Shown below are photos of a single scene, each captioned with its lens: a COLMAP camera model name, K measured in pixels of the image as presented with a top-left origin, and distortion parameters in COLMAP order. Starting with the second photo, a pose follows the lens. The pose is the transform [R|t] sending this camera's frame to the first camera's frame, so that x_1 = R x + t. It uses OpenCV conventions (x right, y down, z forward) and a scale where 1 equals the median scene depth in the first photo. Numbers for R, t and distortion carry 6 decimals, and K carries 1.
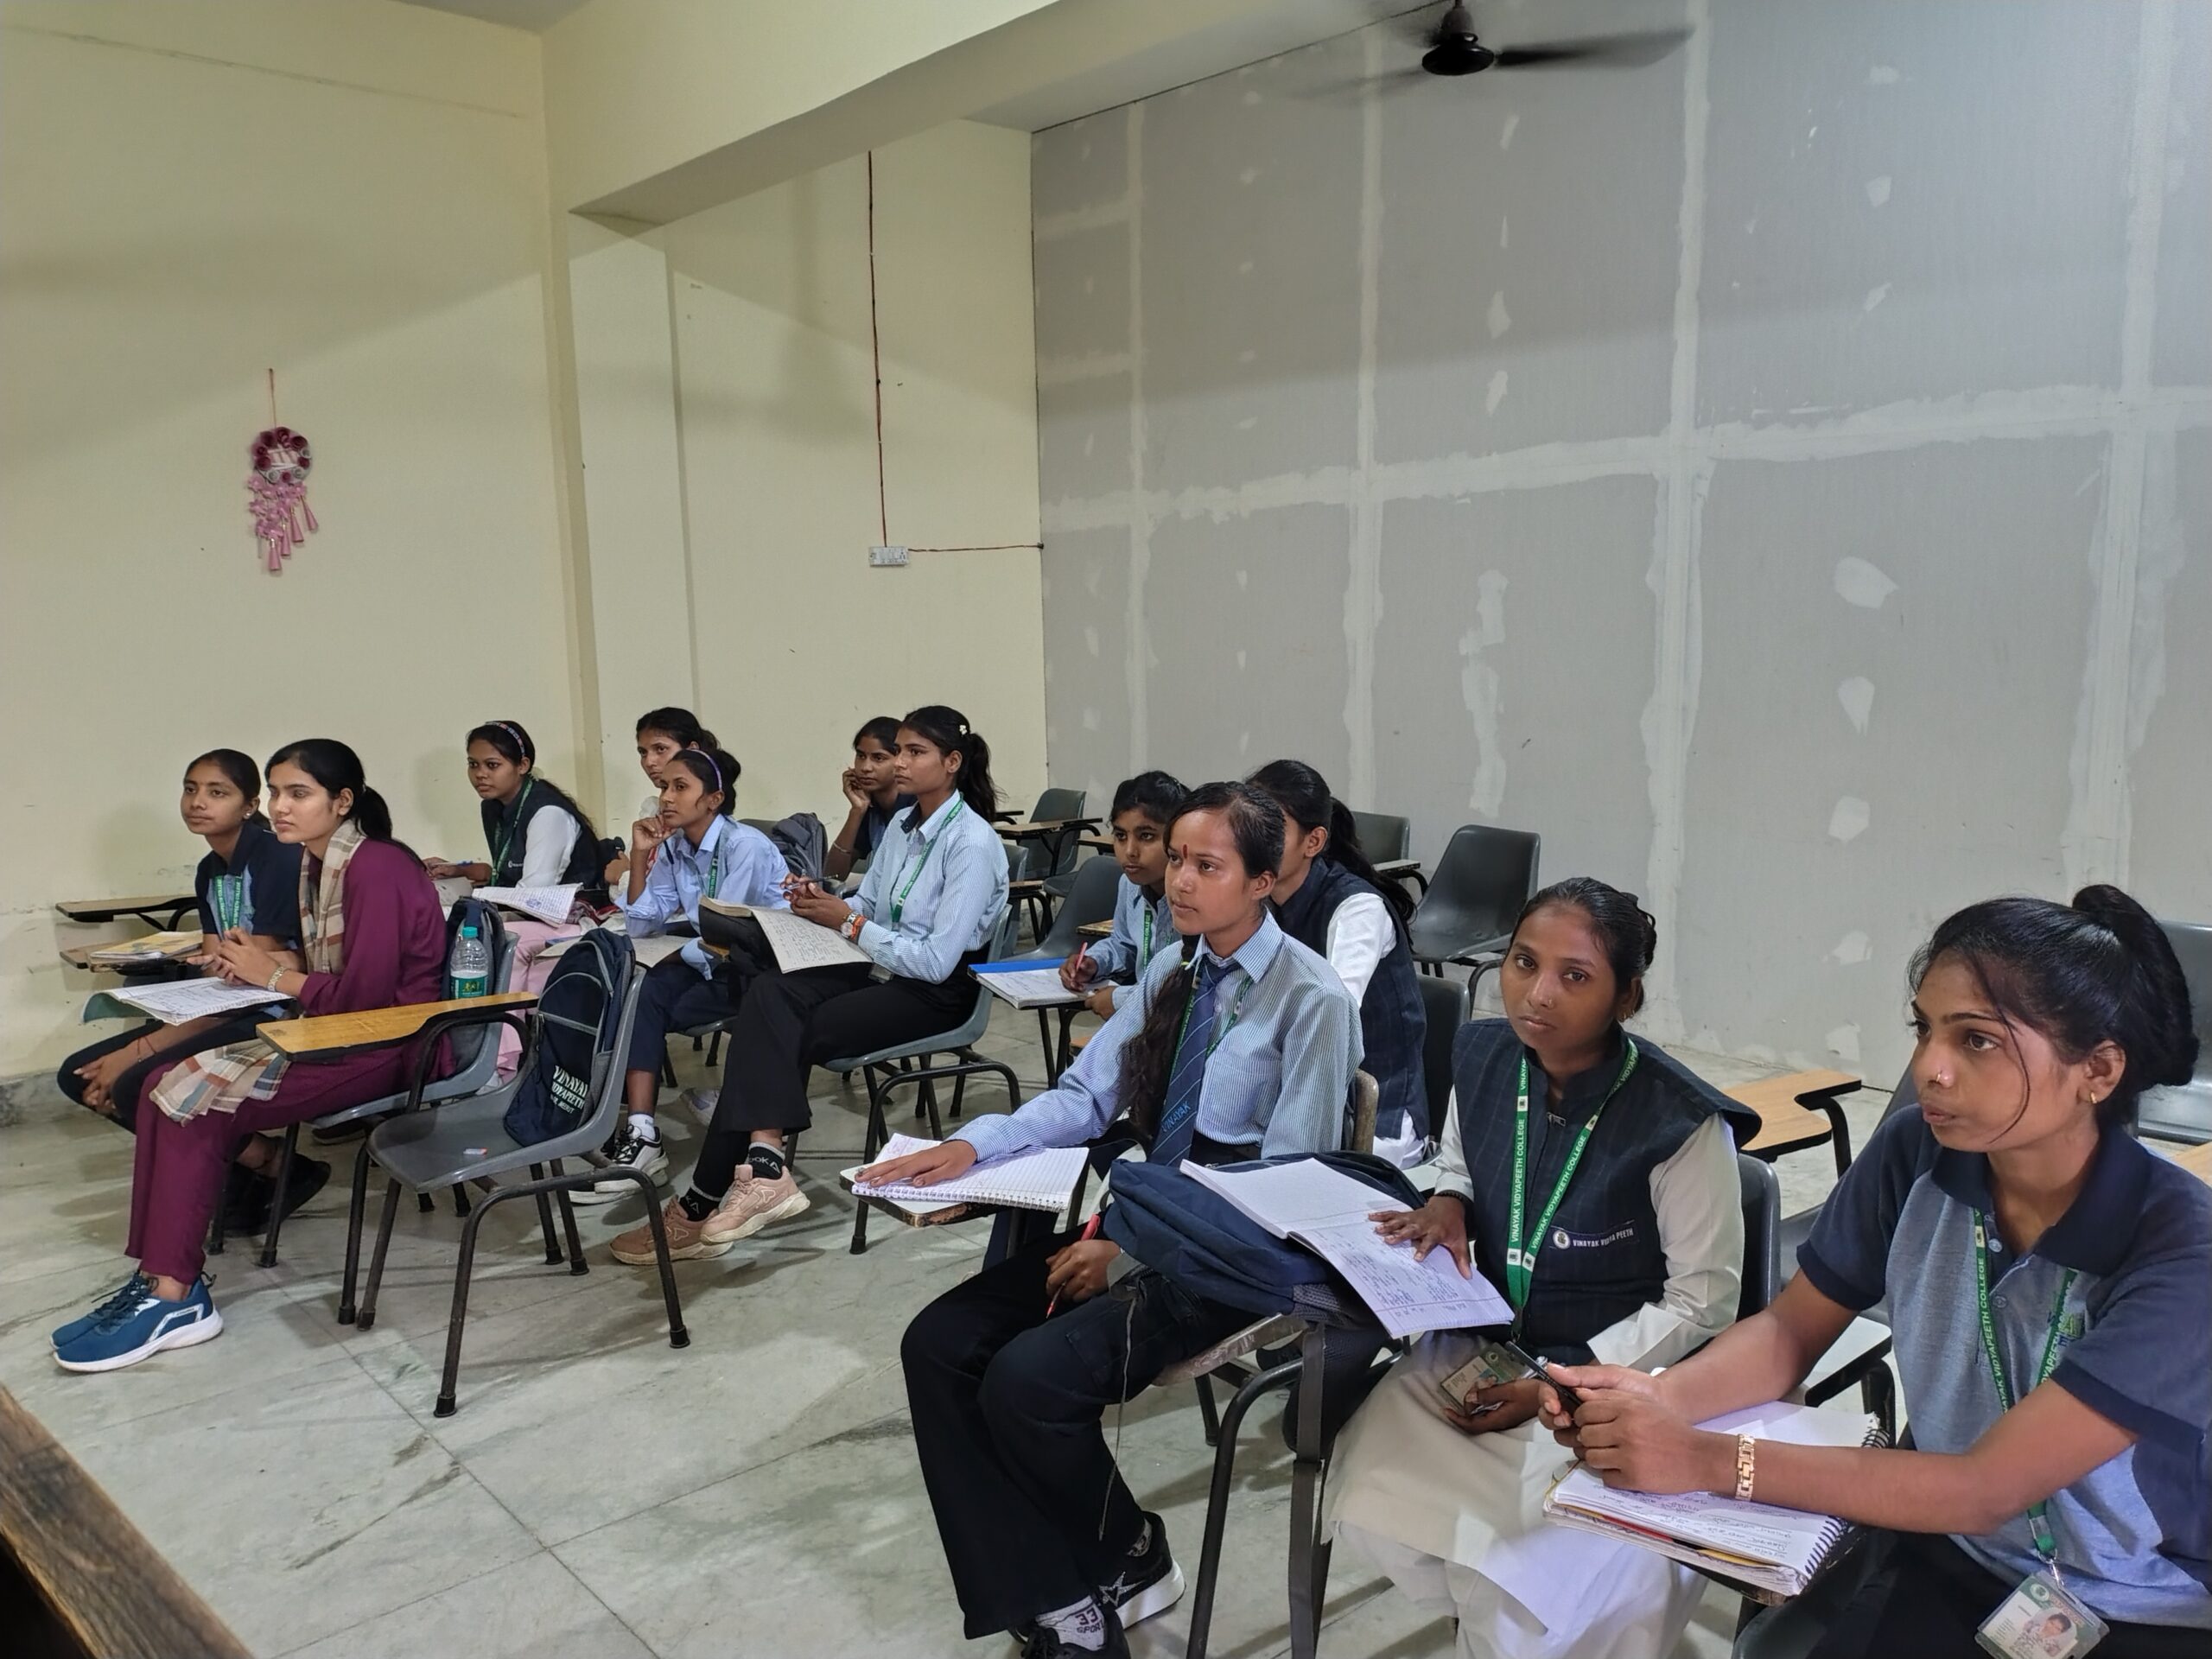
lens RADIAL K [[1721.2, 0, 1106.0], [0, 1721.2, 829.5], [0, 0, 1]] dist [0.002793, 0.005471]
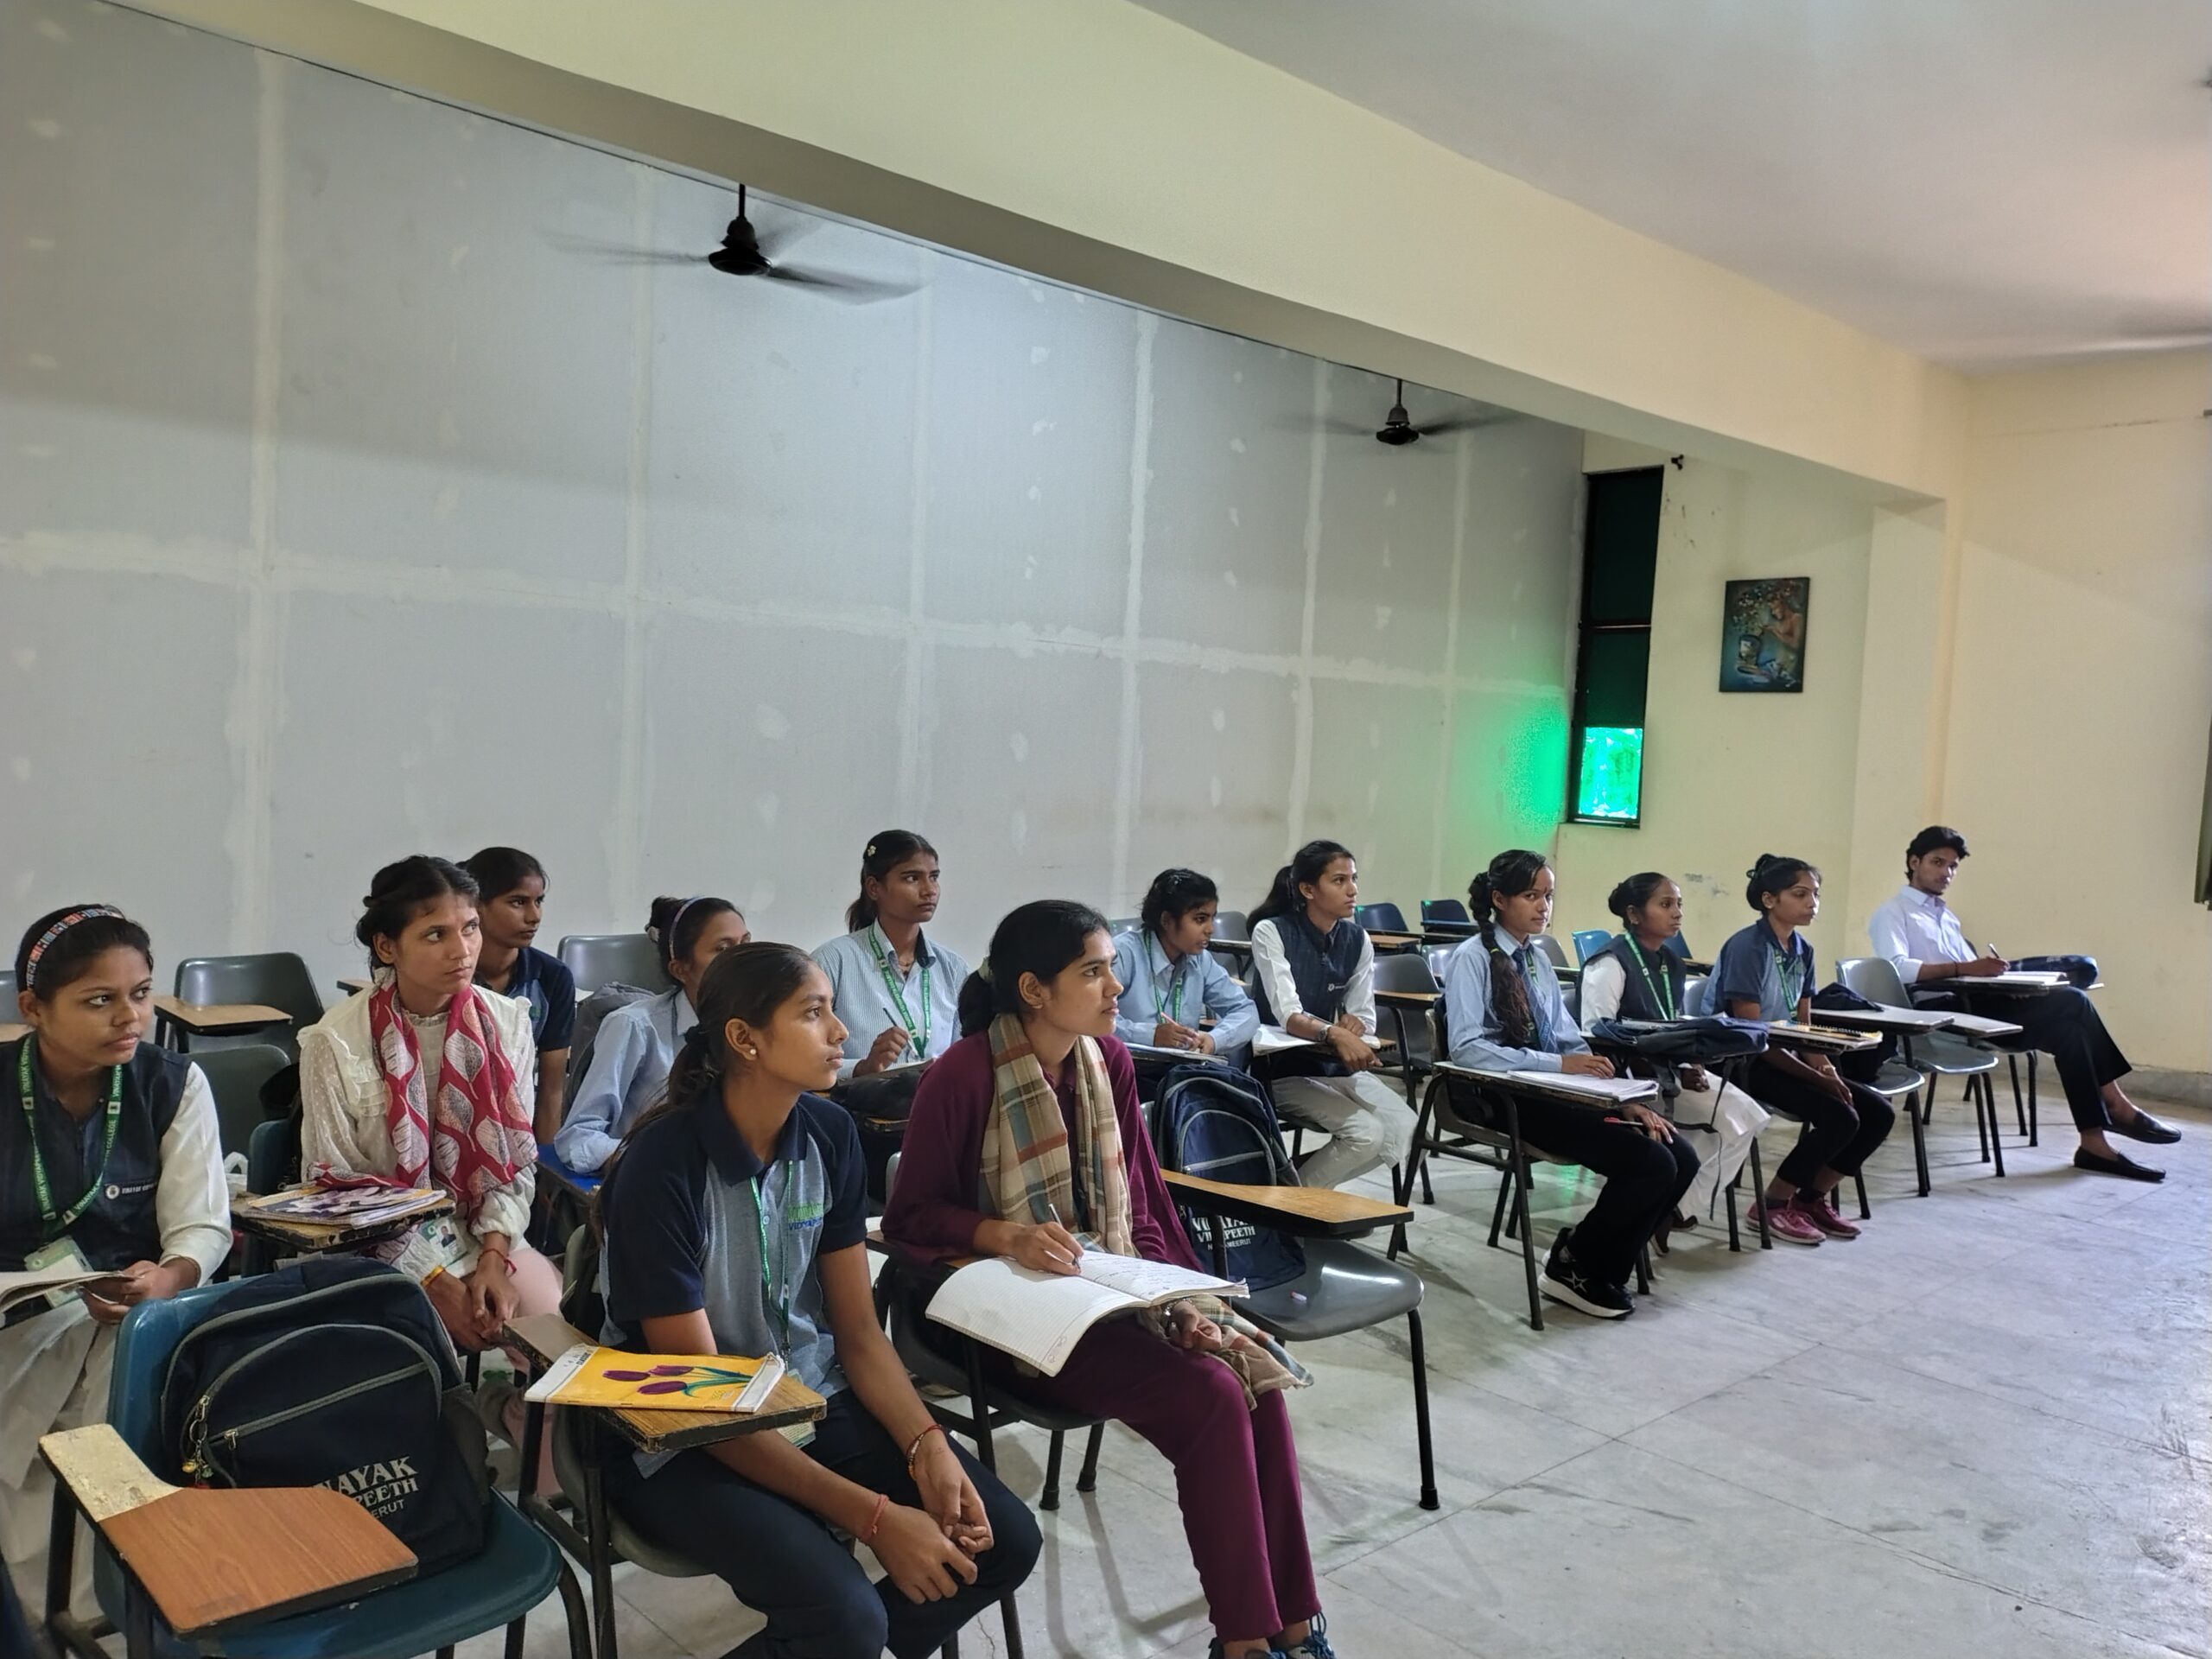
lens RADIAL K [[1721.2, 0, 1106.0], [0, 1721.2, 829.5], [0, 0, 1]] dist [0.002793, 0.005471]
pose [[-0.031736, -0.013183, 0.999409, -0.734060], [0.095621, 0.995287, 0.016165, -0.044801], [-0.994912, 0.096077, -0.030326, 0.629199]]
